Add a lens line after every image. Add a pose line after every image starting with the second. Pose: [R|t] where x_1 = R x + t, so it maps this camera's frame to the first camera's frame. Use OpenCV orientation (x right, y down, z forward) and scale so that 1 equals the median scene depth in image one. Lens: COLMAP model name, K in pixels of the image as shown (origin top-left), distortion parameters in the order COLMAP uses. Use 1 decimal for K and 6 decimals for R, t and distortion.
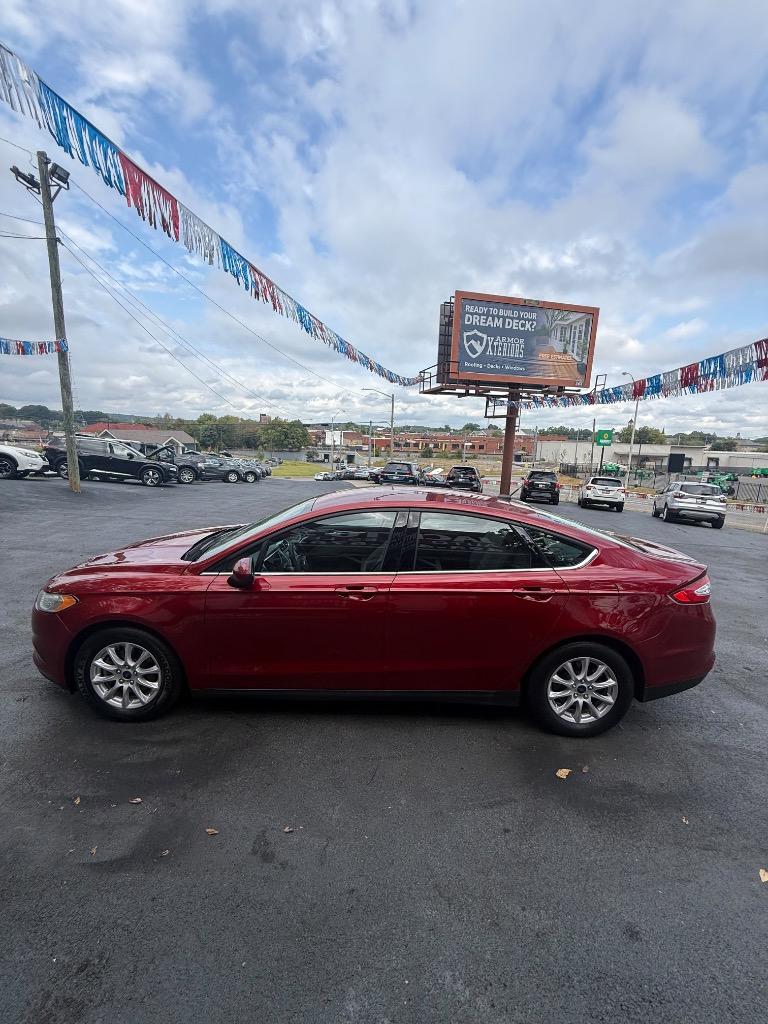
lens RADIAL K [[445.5, 0, 384.0], [0, 445.5, 512.0], [0, 0, 1]] dist [0.001183, -0.000154]
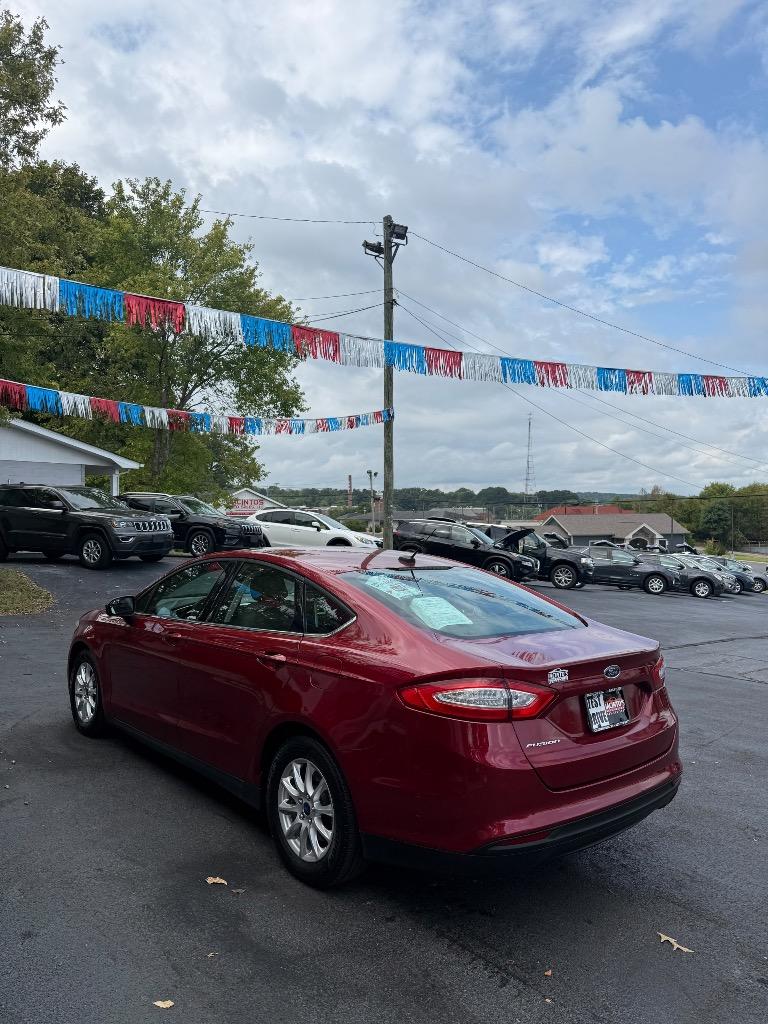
lens RADIAL K [[855.7, 0, 384.0], [0, 855.7, 512.0], [0, 0, 1]] dist [0.066521, -0.156047]
pose [[0.578370, -0.040139, -0.814787, 0.272627], [-0.118815, 0.983994, -0.132814, 0.015244], [0.807076, 0.173625, 0.564343, 0.037464]]
